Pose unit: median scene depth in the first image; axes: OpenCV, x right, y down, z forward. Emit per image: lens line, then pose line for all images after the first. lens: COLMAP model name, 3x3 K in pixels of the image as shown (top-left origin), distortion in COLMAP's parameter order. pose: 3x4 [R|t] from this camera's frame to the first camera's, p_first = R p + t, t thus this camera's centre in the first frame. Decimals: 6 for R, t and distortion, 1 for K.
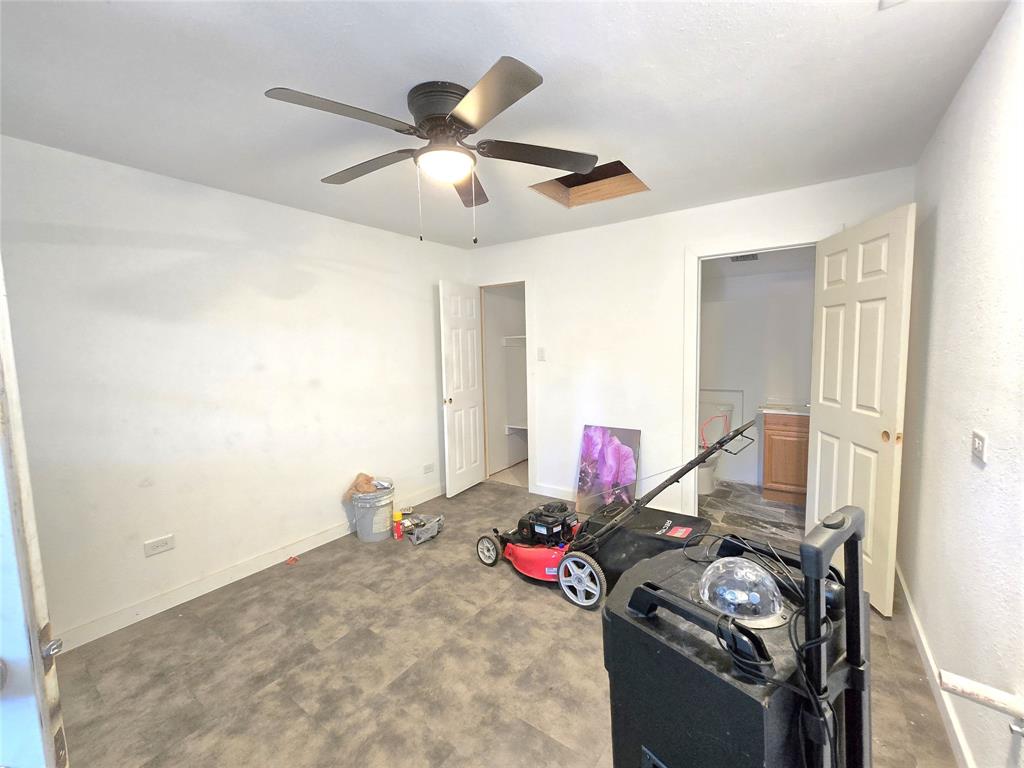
lens RADIAL K [[433.1, 0, 512.0], [0, 433.1, 384.0], [0, 0, 1]] dist [0.018790, 0.000127]
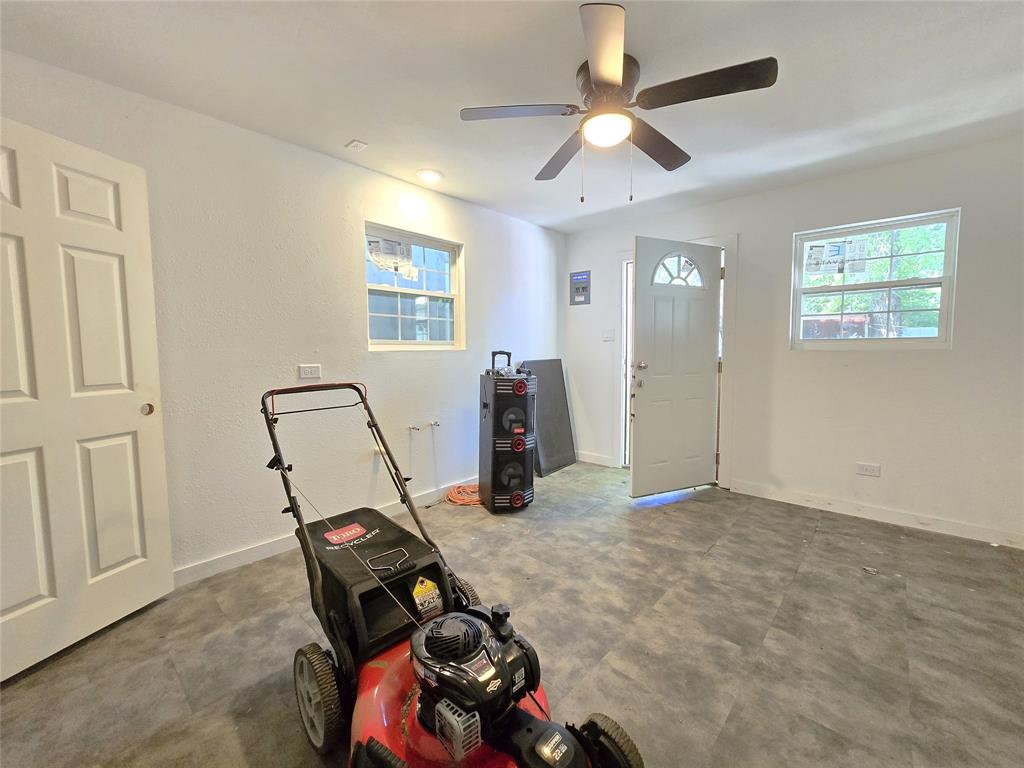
lens RADIAL K [[433.1, 0, 512.0], [0, 433.1, 384.0], [0, 0, 1]] dist [0.018790, 0.000127]
pose [[-0.992610, 0.019034, 0.119845, -0.023153], [0.039180, 0.984996, 0.168072, -0.060452], [-0.114848, 0.171526, -0.978462, 1.893164]]
